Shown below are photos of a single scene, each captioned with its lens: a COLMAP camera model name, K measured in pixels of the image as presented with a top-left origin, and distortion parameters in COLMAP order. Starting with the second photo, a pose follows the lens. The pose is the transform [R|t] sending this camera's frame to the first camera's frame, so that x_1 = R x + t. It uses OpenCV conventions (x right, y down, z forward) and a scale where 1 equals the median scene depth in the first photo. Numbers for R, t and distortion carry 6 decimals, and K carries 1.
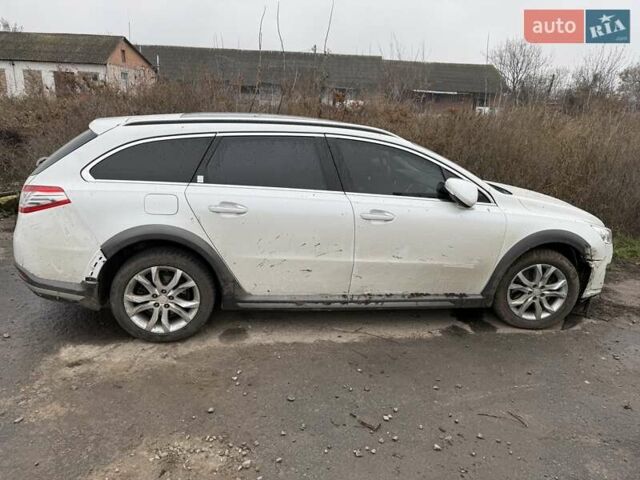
lens RADIAL K [[459.6, 0, 320.0], [0, 459.6, 240.0], [0, 0, 1]] dist [0.072406, -0.103313]
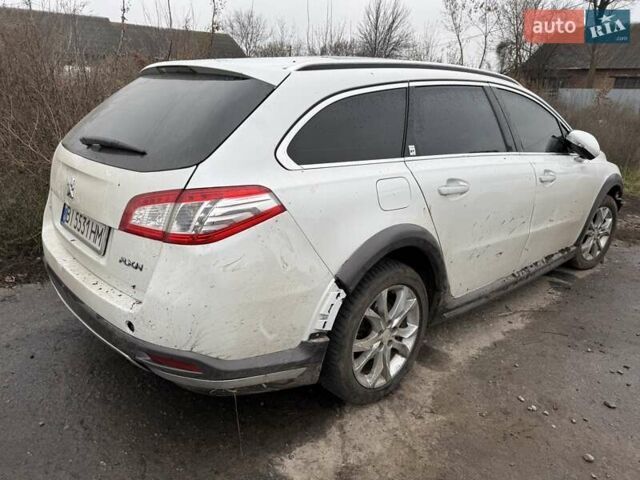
lens RADIAL K [[459.6, 0, 320.0], [0, 459.6, 240.0], [0, 0, 1]] dist [0.072406, -0.103313]
pose [[0.843840, -0.177567, 0.506363, -0.754914], [0.149102, 0.984090, 0.096618, -0.089030], [-0.515463, -0.006030, 0.856890, 0.490639]]
